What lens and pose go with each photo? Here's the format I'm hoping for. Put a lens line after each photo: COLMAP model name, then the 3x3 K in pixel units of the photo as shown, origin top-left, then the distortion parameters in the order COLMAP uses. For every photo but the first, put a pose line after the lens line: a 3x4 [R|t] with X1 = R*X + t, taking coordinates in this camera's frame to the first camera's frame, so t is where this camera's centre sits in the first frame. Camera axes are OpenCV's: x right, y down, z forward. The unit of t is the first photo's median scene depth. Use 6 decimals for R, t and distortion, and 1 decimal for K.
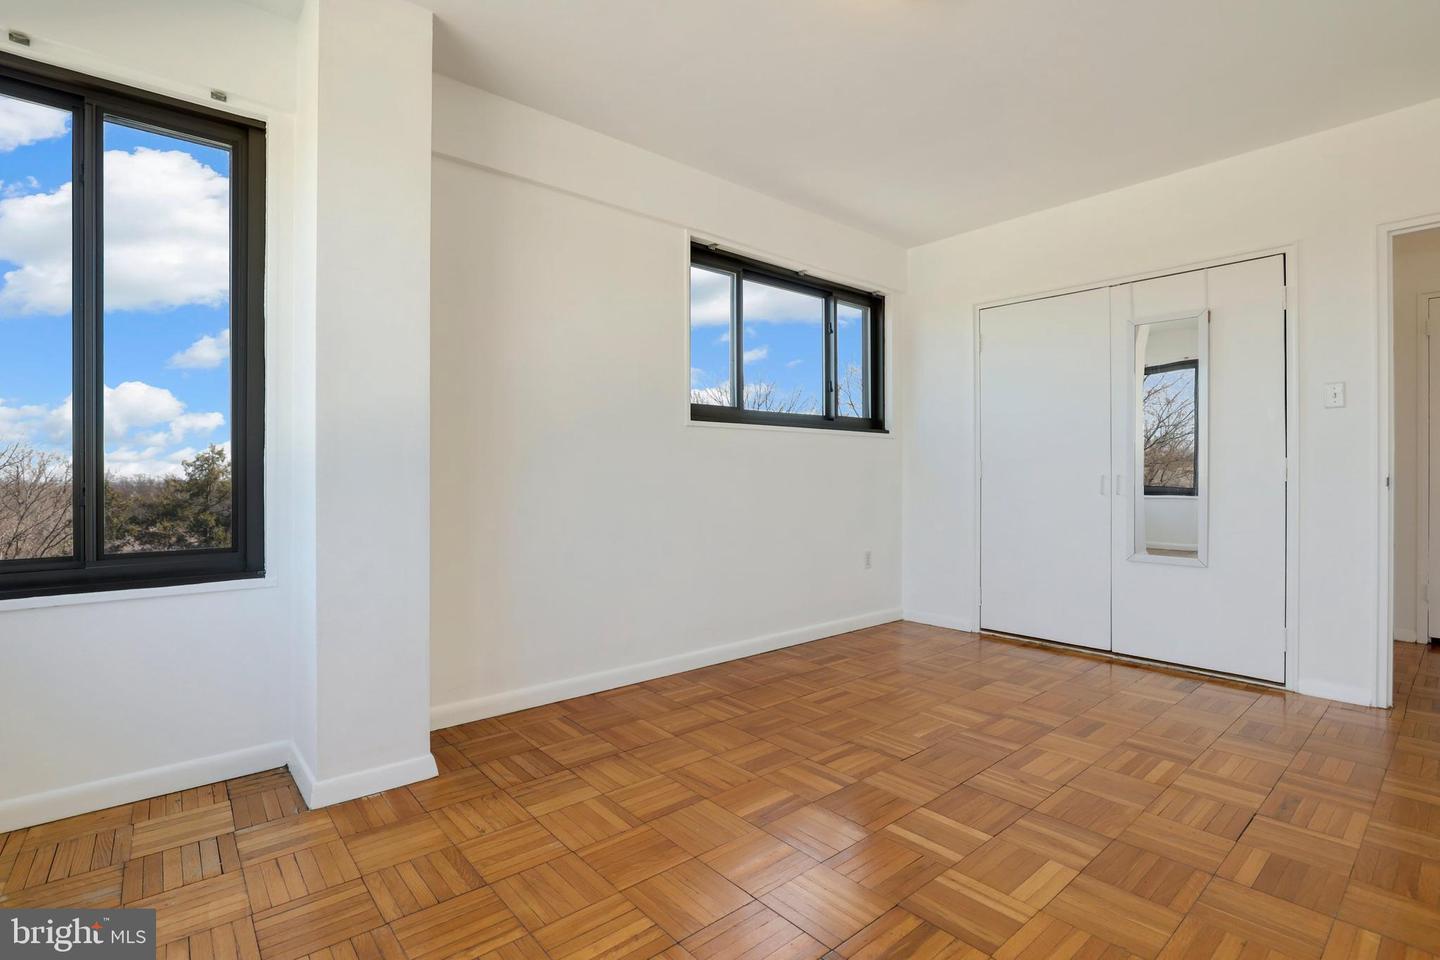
lens RADIAL K [[699.5, 0, 737.4], [0, 699.5, 474.7], [0, 0, 1]] dist [-0.019016, 0.001730]
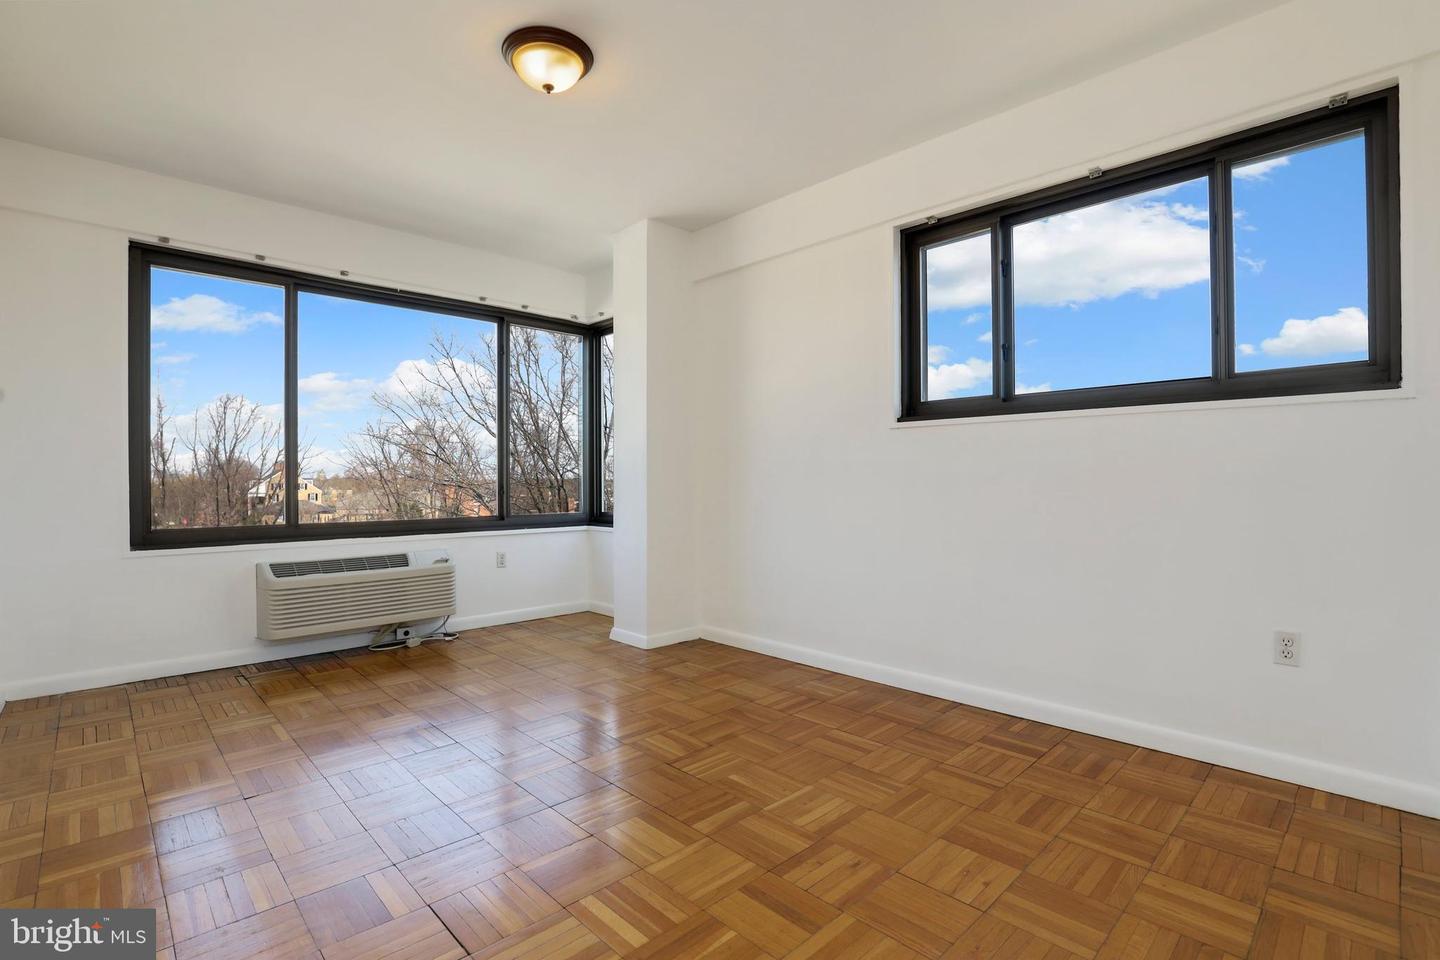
lens RADIAL K [[676.0, 0, 688.4], [0, 676.0, 490.8], [0, 0, 1]] dist [-0.023815, 0.001333]
pose [[-0.000121, 0.014453, -0.999896, 1.060832], [0.001377, 0.999895, 0.014452, 0.000761], [0.999999, -0.001375, -0.000141, 0.908335]]
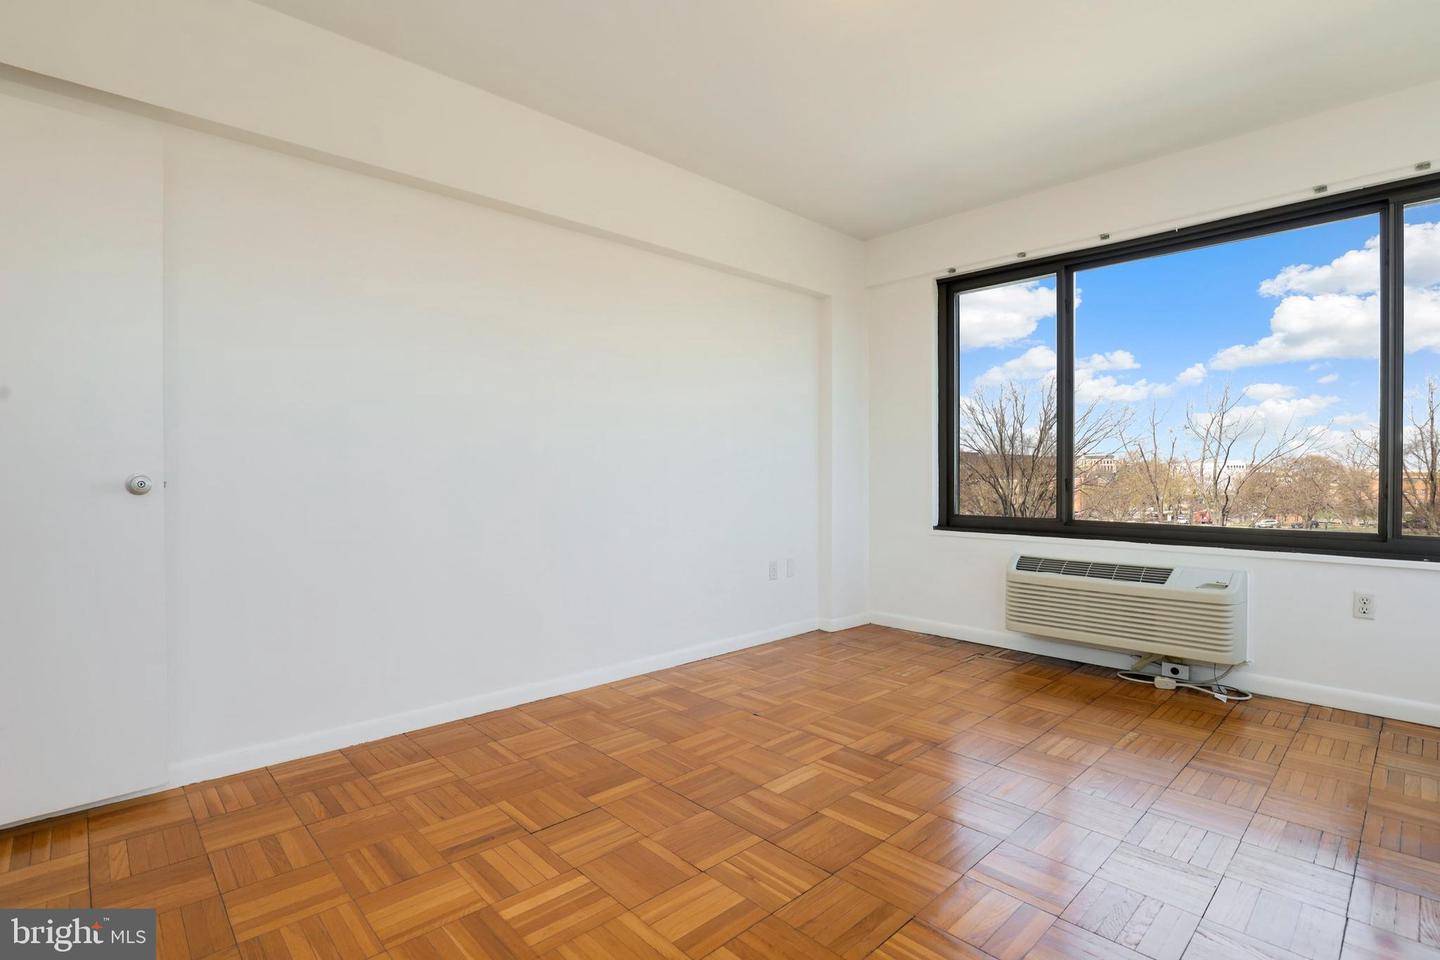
lens RADIAL K [[676.3, 0, 714.2], [0, 676.3, 490.8], [0, 0, 1]] dist [-0.024432, 0.000273]
pose [[-0.999897, -0.000402, -0.014344, 0.379826], [-0.000798, 0.999619, 0.027572, -0.004116], [0.014328, 0.027581, -0.999517, 1.413896]]
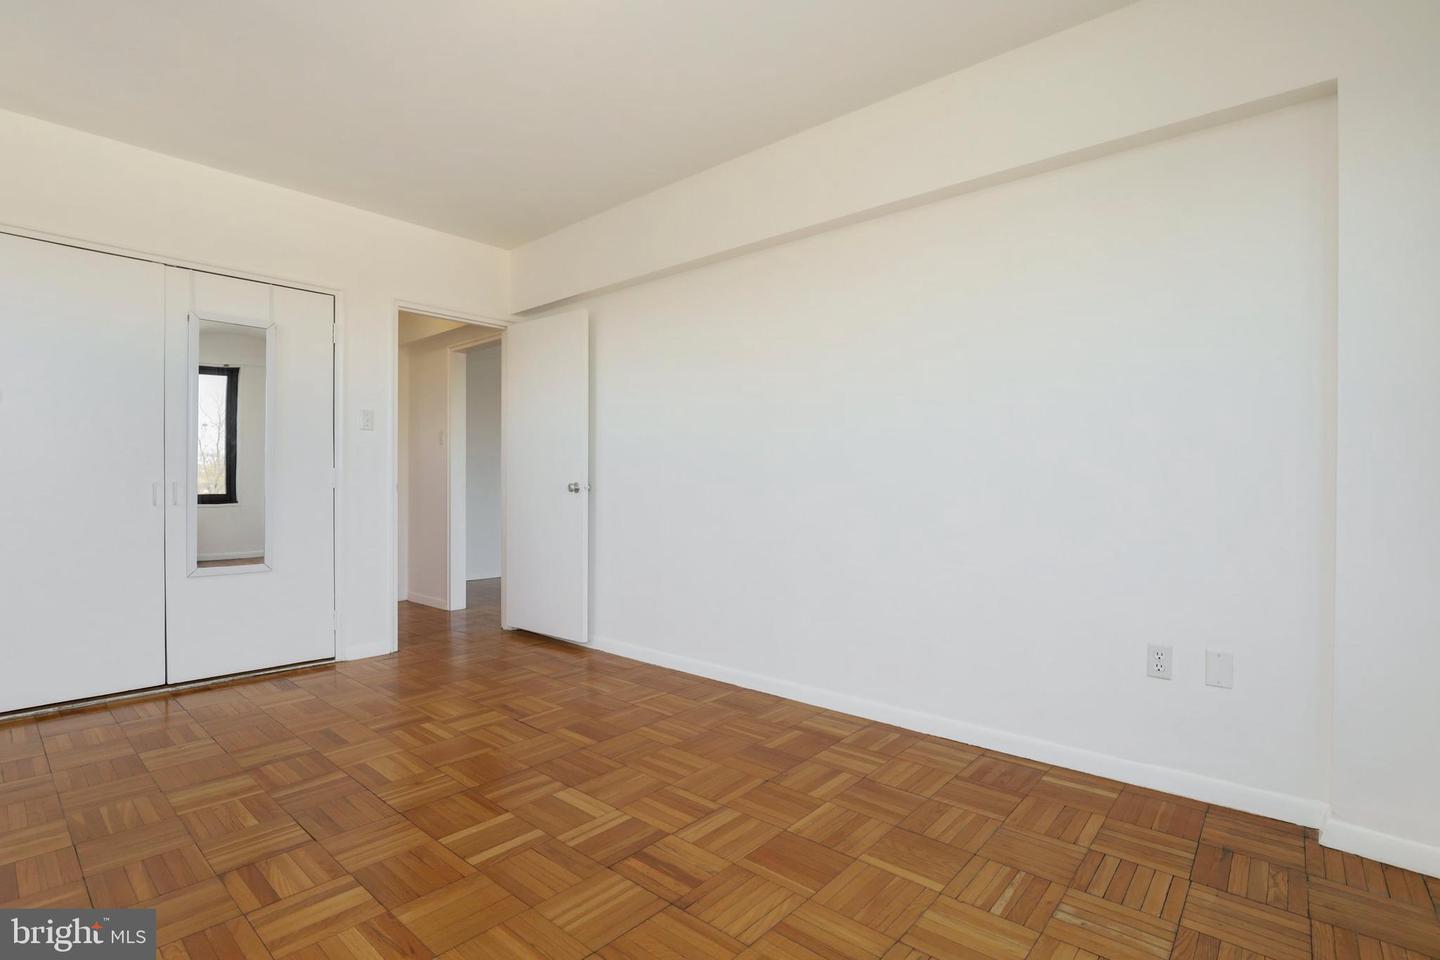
lens RADIAL K [[676.3, 0, 714.2], [0, 676.3, 490.8], [0, 0, 1]] dist [-0.024432, 0.000273]
pose [[-0.122148, -0.010820, 0.992453, -0.502561], [-0.002244, 0.999941, 0.010626, 0.000207], [-0.992509, -0.000929, -0.122165, 0.563087]]
